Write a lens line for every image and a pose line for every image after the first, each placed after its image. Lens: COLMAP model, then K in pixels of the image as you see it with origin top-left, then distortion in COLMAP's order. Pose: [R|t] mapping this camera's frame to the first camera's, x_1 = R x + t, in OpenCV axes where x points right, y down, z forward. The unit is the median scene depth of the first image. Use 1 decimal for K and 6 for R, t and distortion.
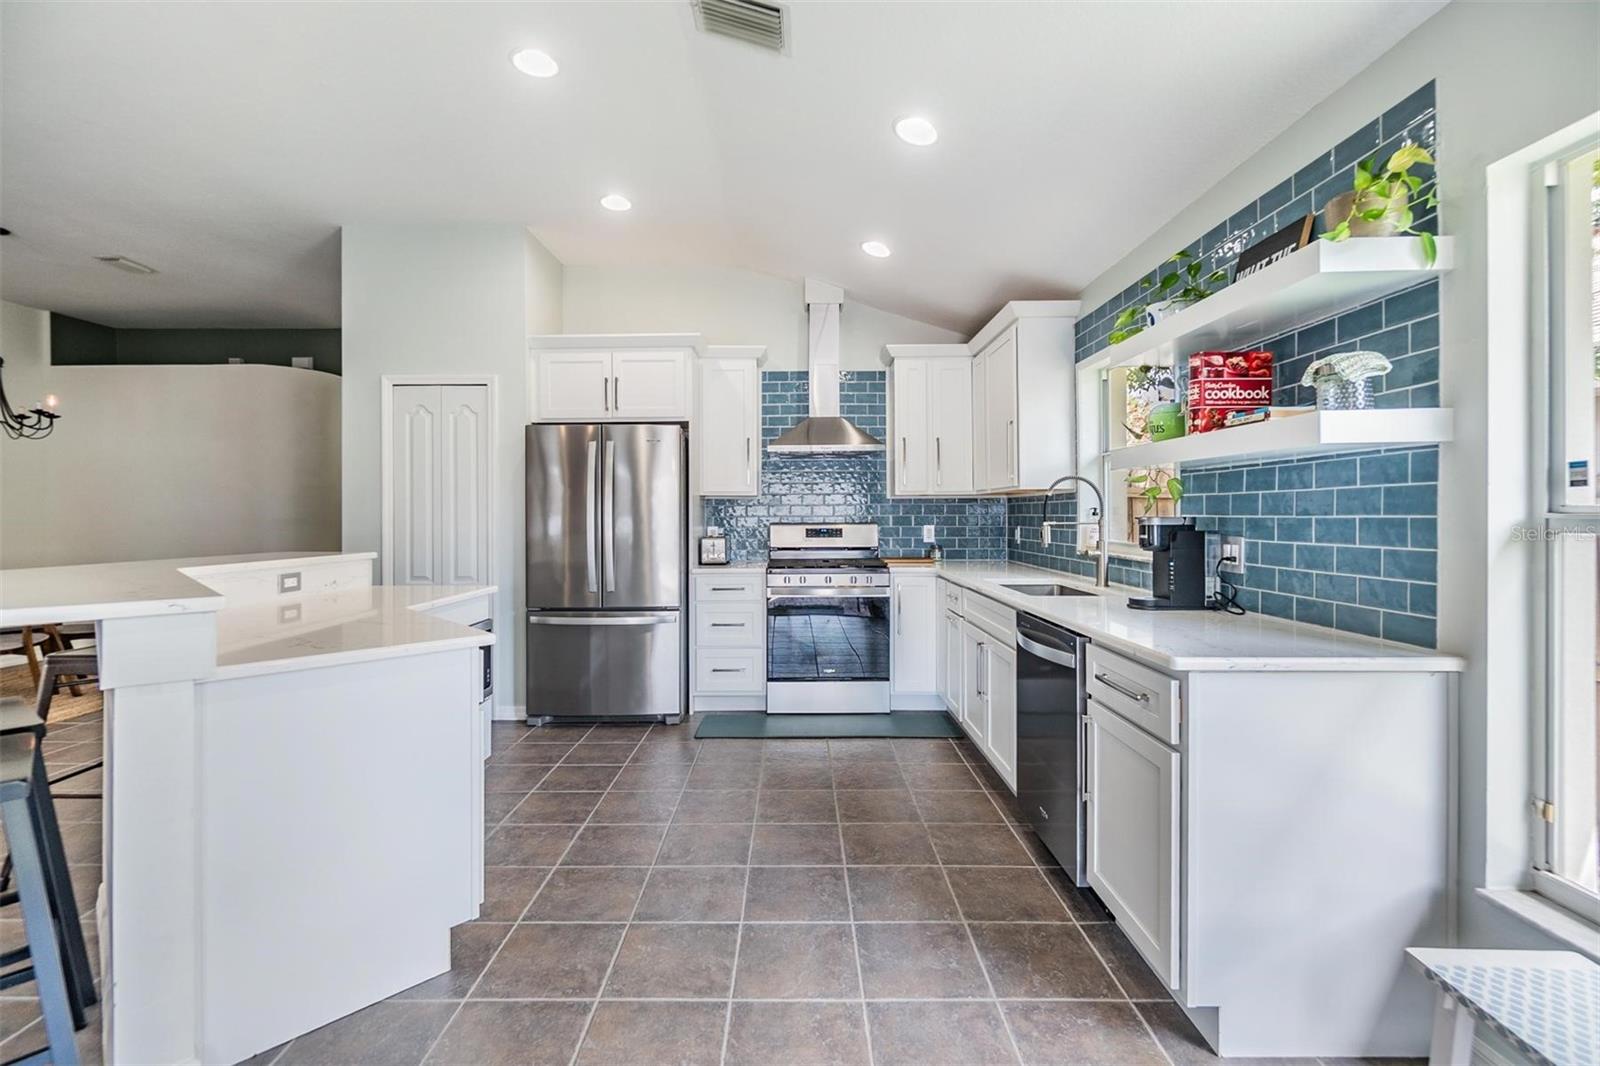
lens RADIAL K [[699.0, 0, 798.0], [0, 699.0, 518.2], [0, 0, 1]] dist [-0.007232, 0.001421]
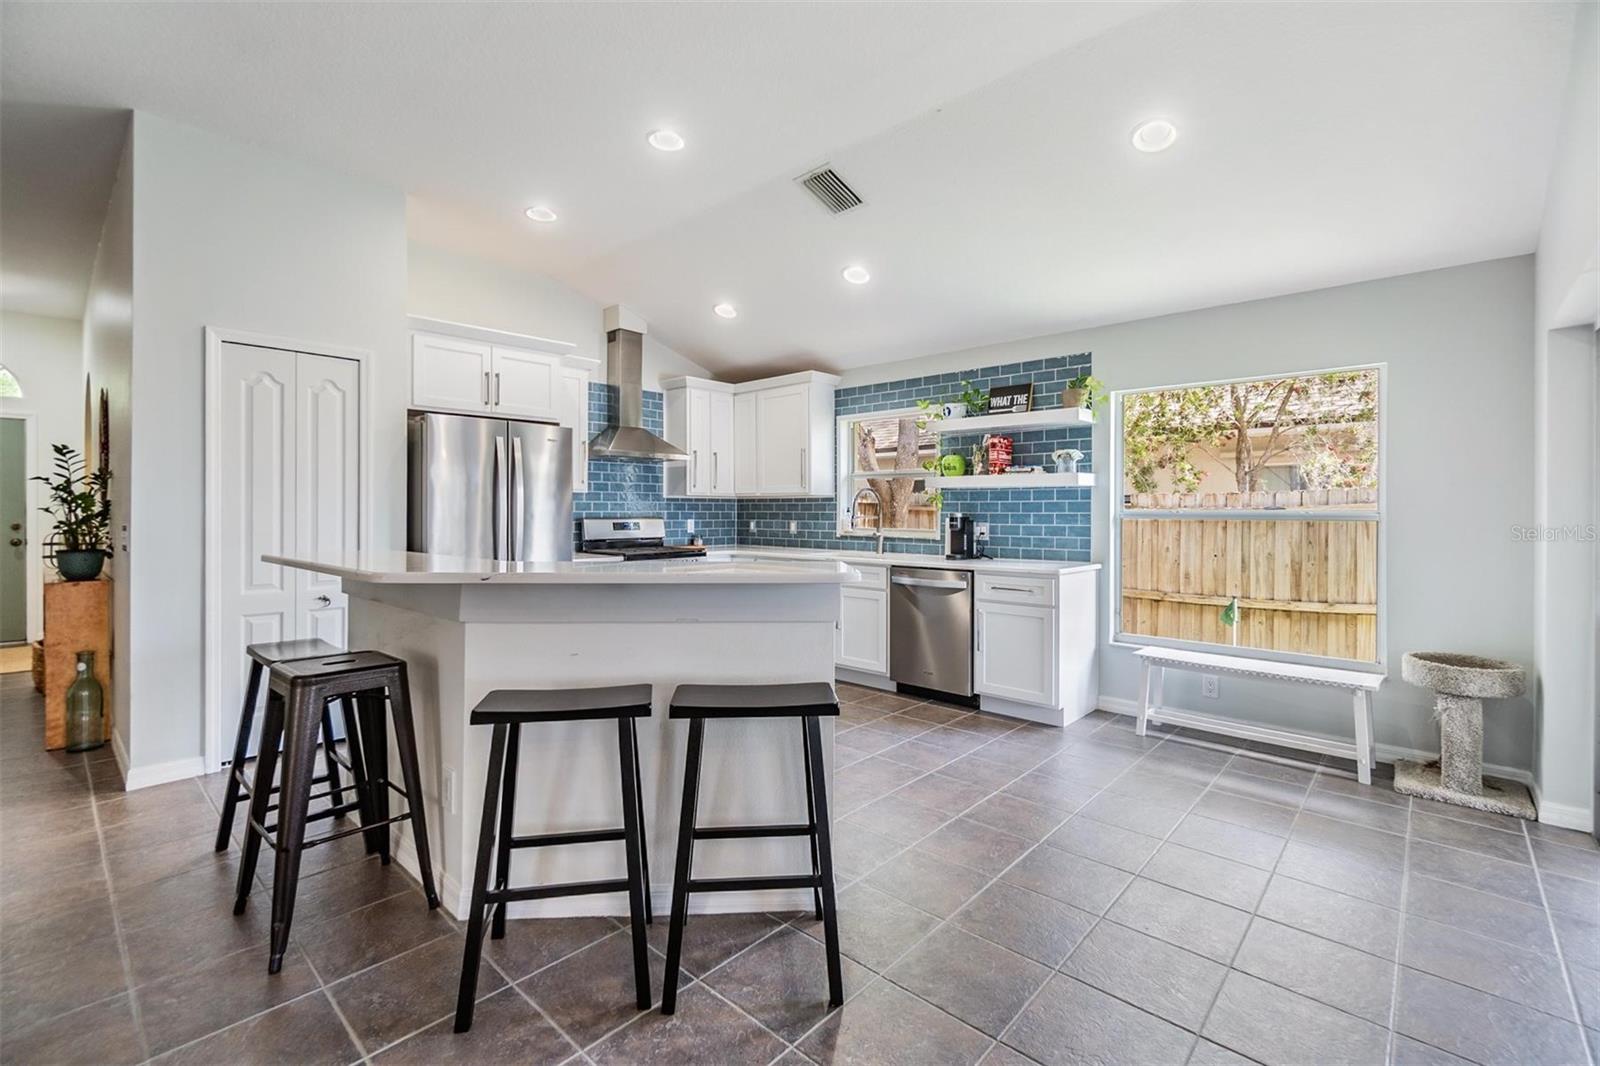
lens RADIAL K [[699.0, 0, 795.0], [0, 699.0, 512.8], [0, 0, 1]] dist [-0.007232, 0.001421]
pose [[0.676461, 0.003838, 0.736469, -1.109850], [-0.001508, 0.999992, -0.003826, 0.005104], [-0.736477, 0.001477, 0.676461, 0.003829]]
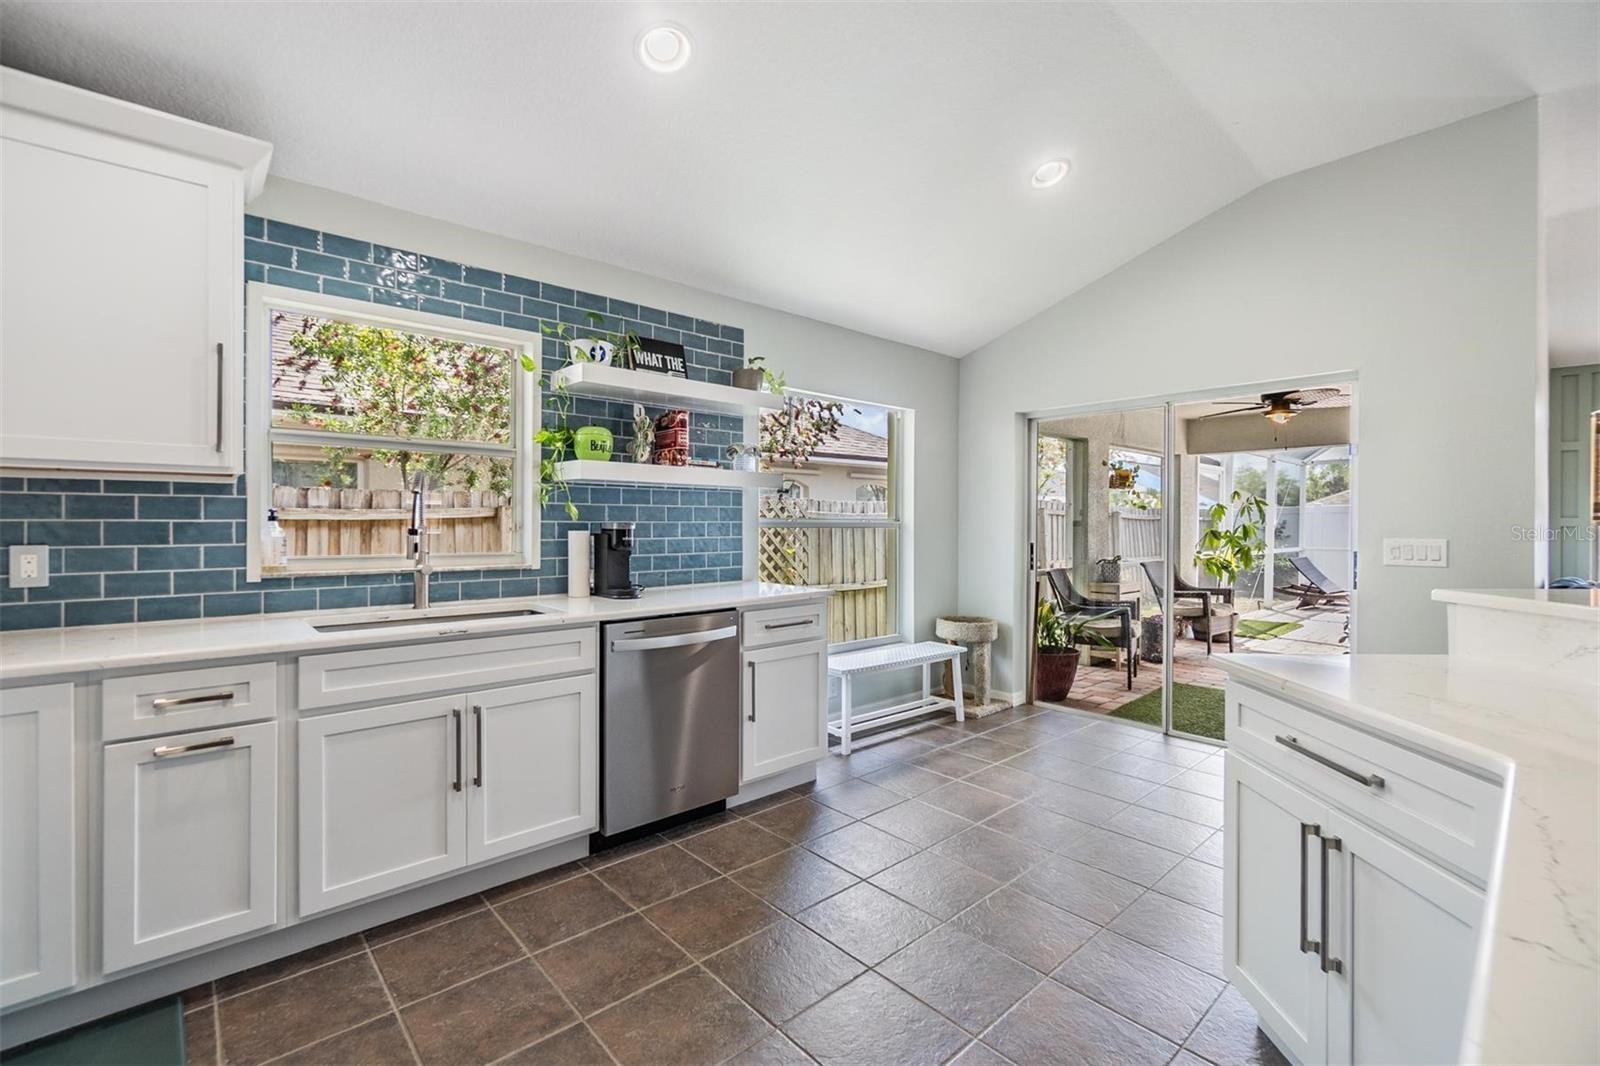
lens RADIAL K [[699.0, 0, 800.8], [0, 699.0, 520.7], [0, 0, 1]] dist [-0.007232, 0.001421]
pose [[-0.668660, -0.001560, 0.743567, -0.538495], [0.000438, 0.999997, 0.002492, -0.007032], [-0.743569, 0.001992, -0.668657, 1.413801]]
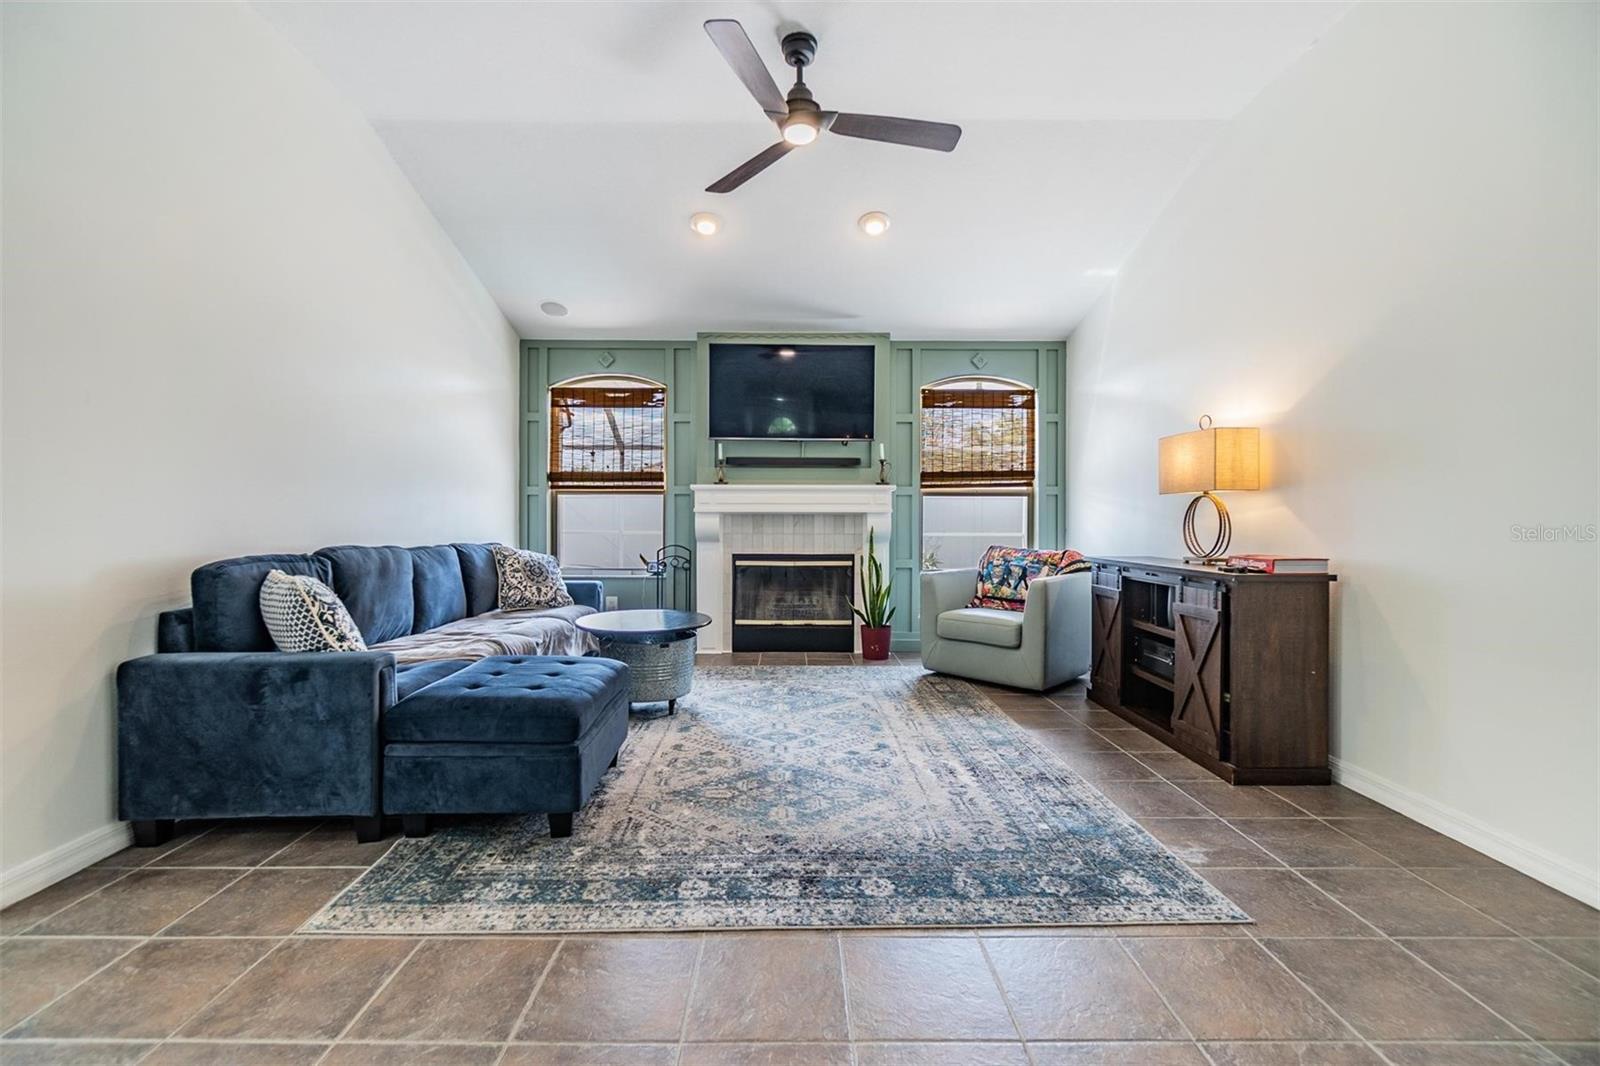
lens RADIAL K [[699.0, 0, 797.5], [0, 699.0, 527.4], [0, 0, 1]] dist [-0.007232, 0.001421]
pose [[-0.999926, -0.005460, -0.010906, -1.260591], [-0.005665, 0.999807, 0.018836, 0.066278], [0.010801, 0.018897, -0.999763, 0.531978]]
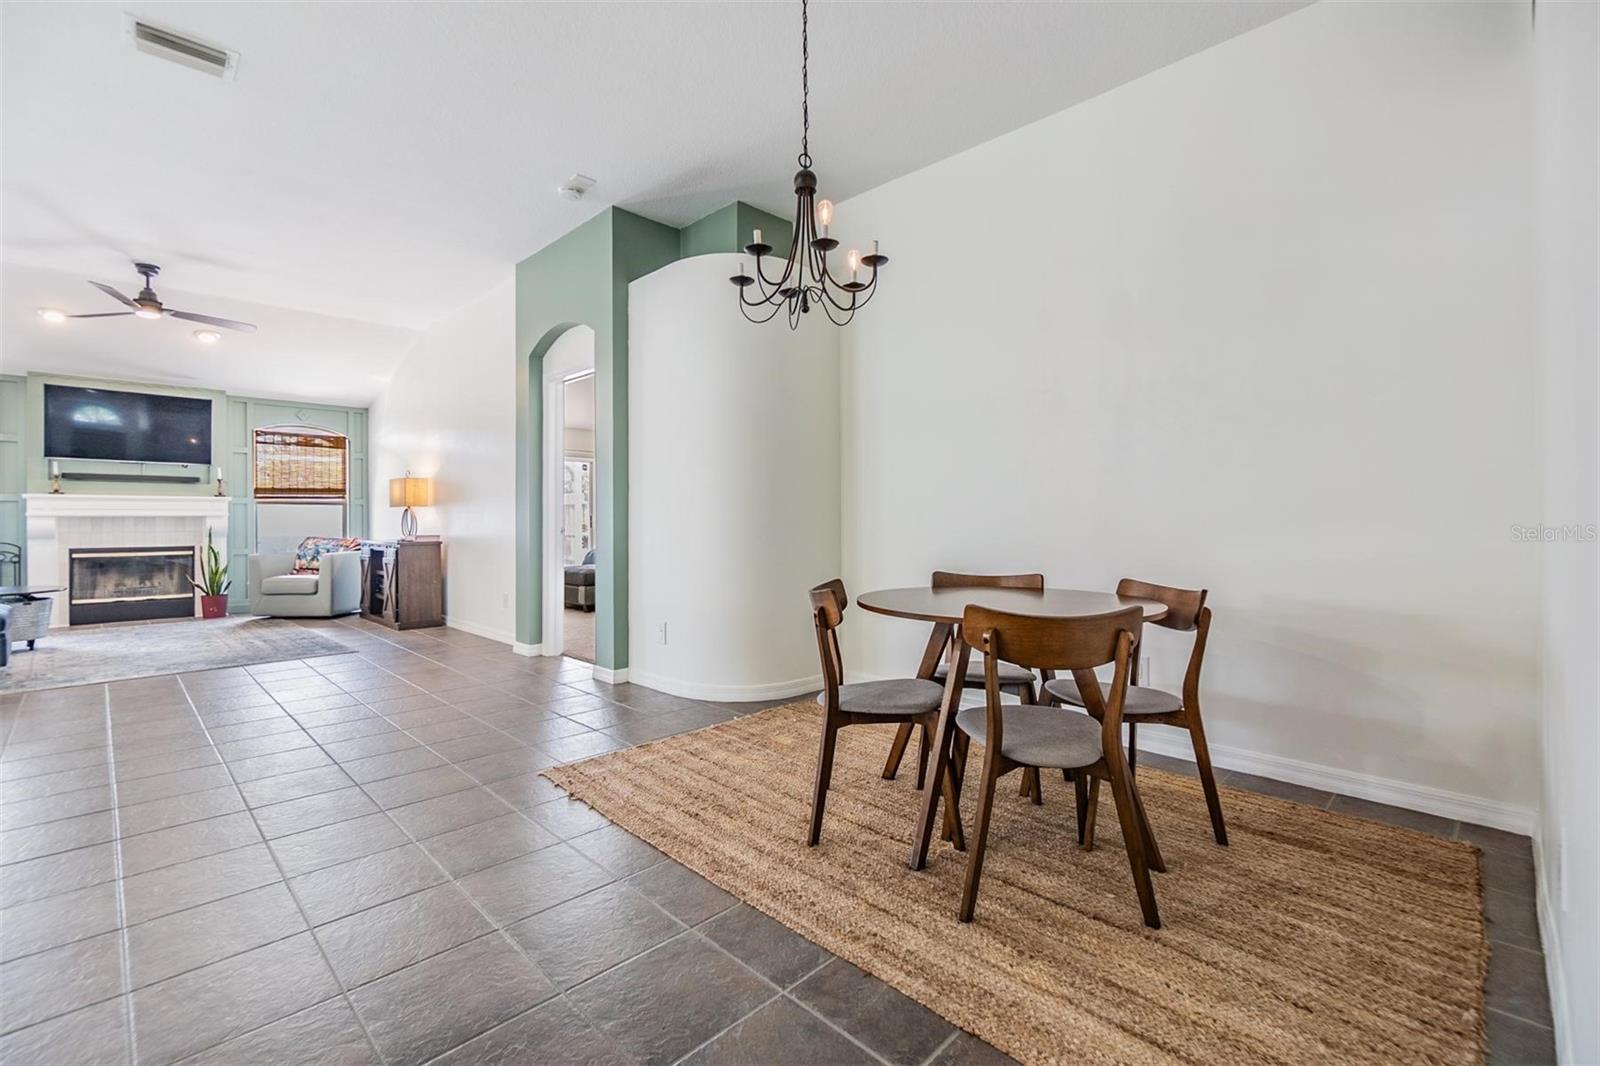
lens RADIAL K [[699.0, 0, 801.3], [0, 699.0, 521.3], [0, 0, 1]] dist [-0.007232, 0.001421]
pose [[-0.701580, 0.001106, -0.712590, -1.167944], [-0.004653, 0.999970, 0.006133, 0.054240], [0.712575, 0.007618, -0.701554, 2.169765]]
